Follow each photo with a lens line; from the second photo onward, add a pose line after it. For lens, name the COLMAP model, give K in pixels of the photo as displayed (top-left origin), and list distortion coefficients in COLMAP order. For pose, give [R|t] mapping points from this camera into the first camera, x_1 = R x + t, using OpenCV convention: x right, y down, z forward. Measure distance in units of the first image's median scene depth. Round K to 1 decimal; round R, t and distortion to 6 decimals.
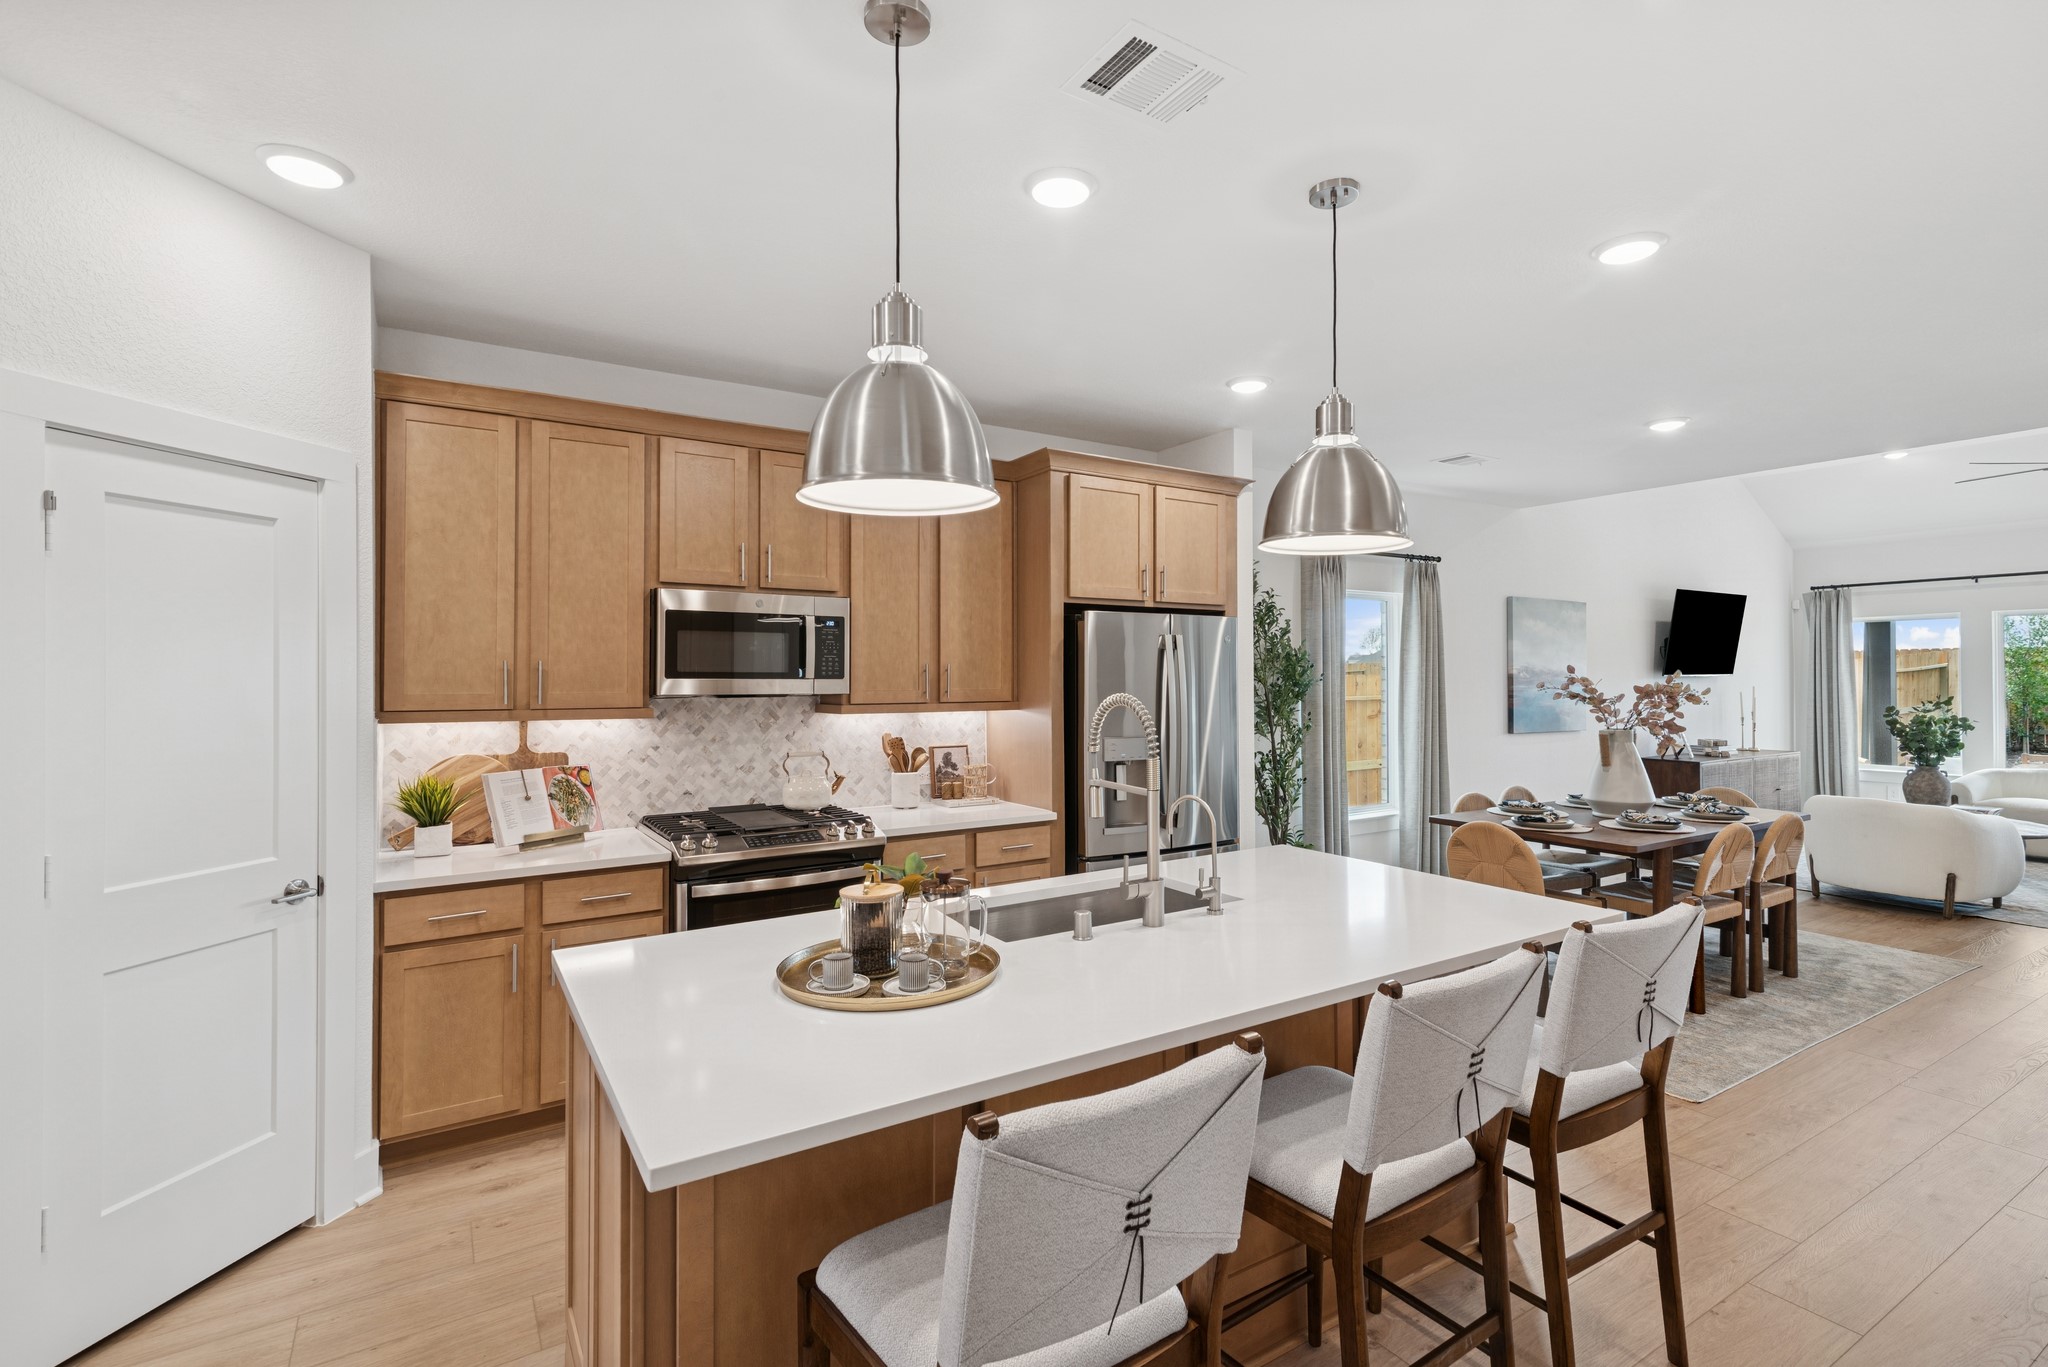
lens RADIAL K [[951.2, 0, 1035.8], [0, 951.2, 669.6], [0, 0, 1]] dist [0.015583, -0.000309]
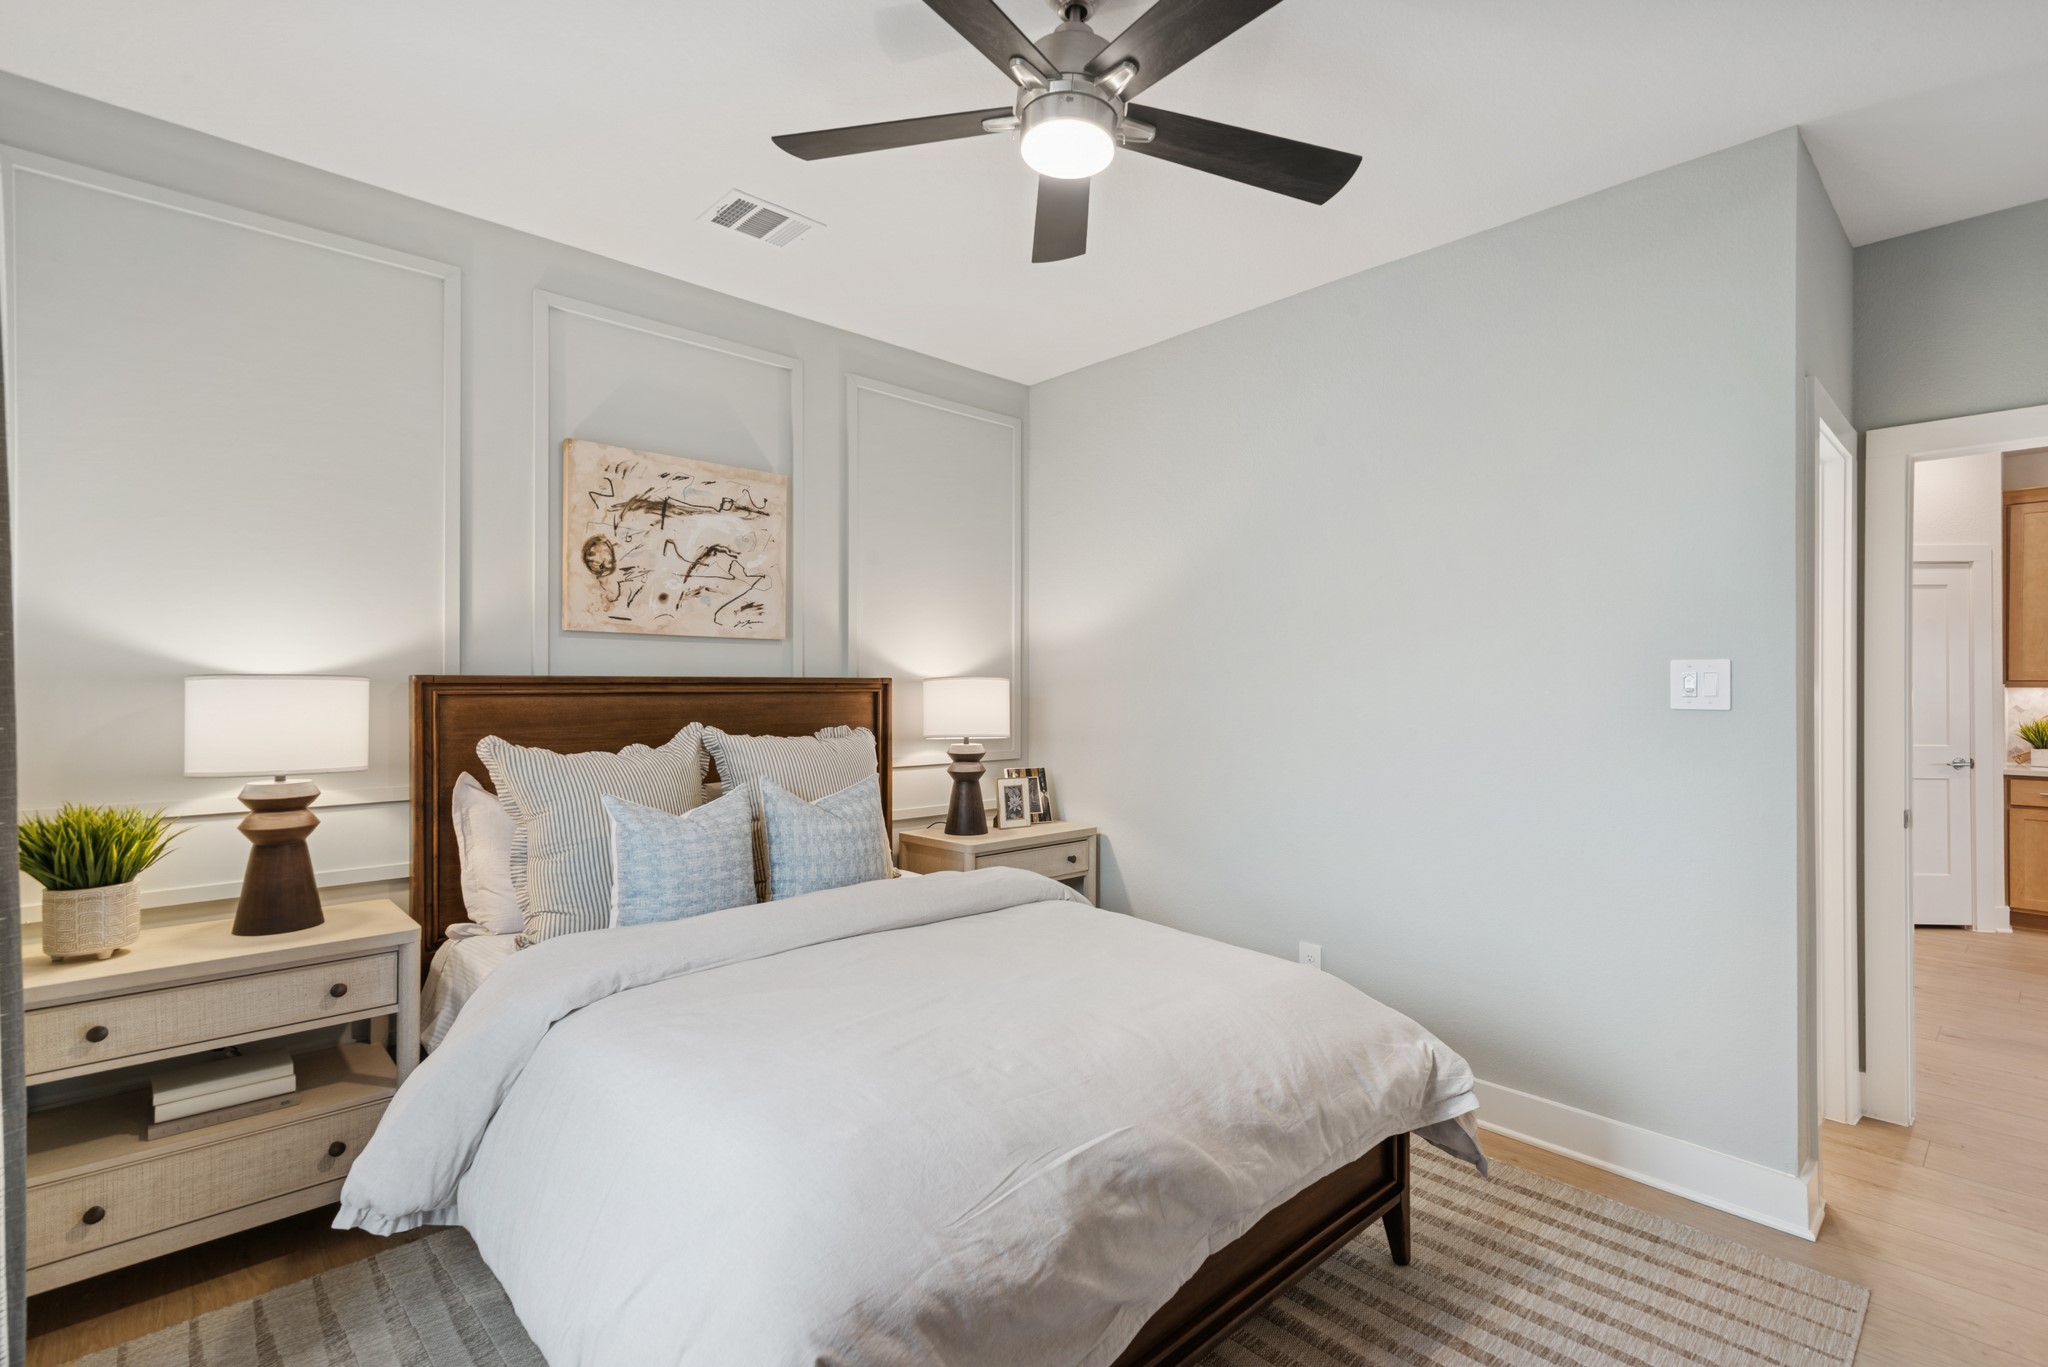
lens RADIAL K [[926.1, 0, 1041.6], [0, 926.1, 693.1], [0, 0, 1]] dist [0.014332, -0.000507]
pose [[0.174326, -0.000696, -0.984688, 0.589706], [0.007095, 0.999975, 0.000549, 0.043141], [0.984662, -0.007082, 0.174327, -0.873267]]
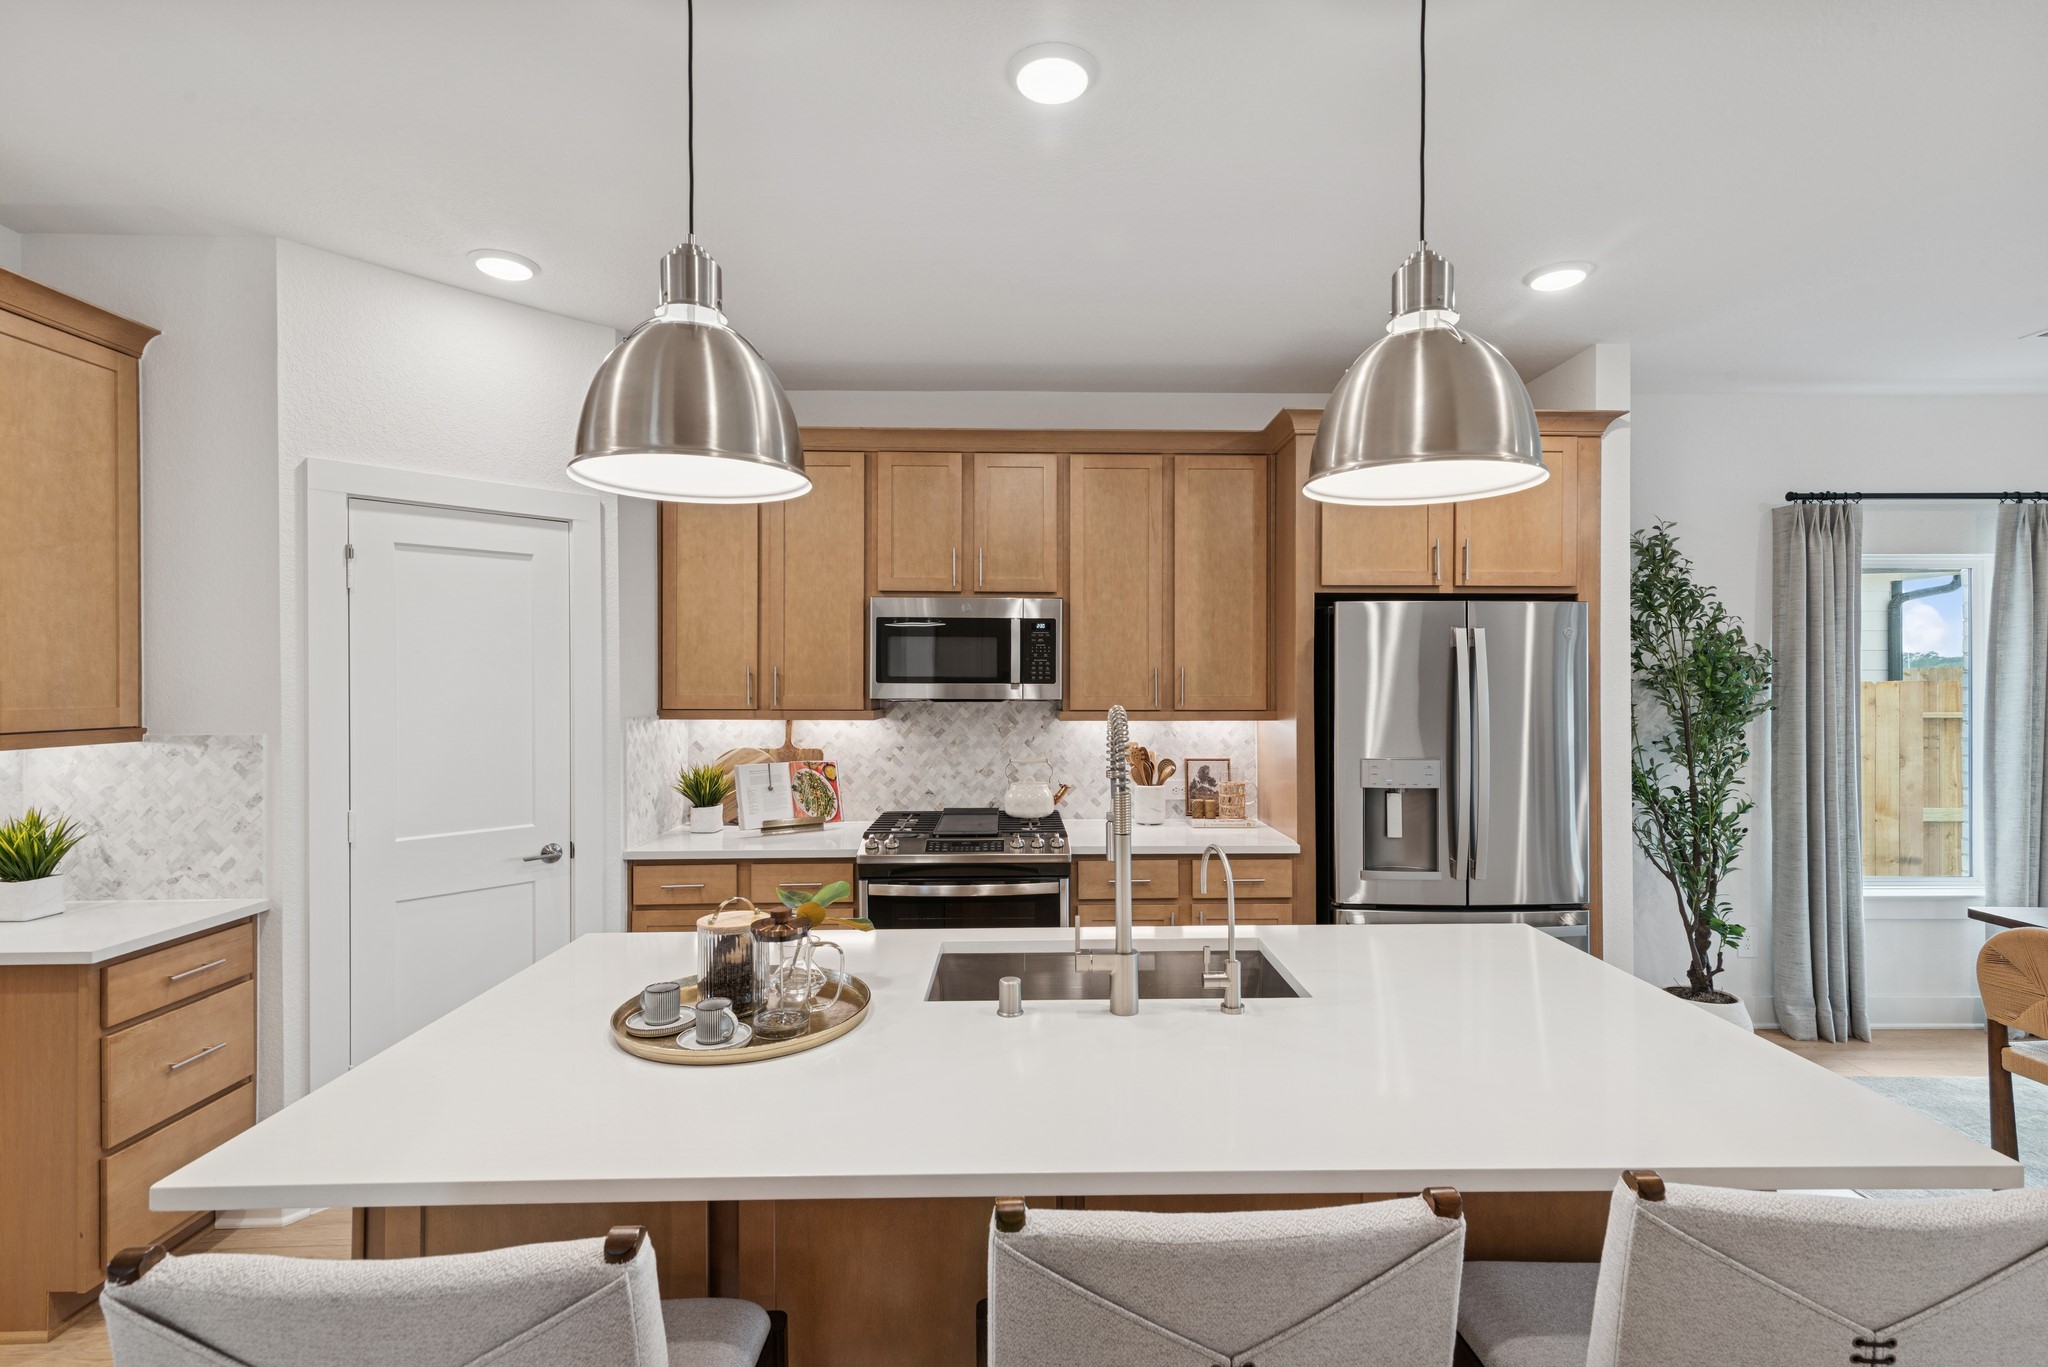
lens RADIAL K [[927.6, 0, 1034.1], [0, 927.6, 684.4], [0, 0, 1]] dist [0.016730, -0.000026]
pose [[0.855119, 0.005175, -0.518406, 0.264919], [0.001402, 0.999923, 0.012296, -0.001178], [0.518430, -0.011241, 0.855046, 0.197484]]
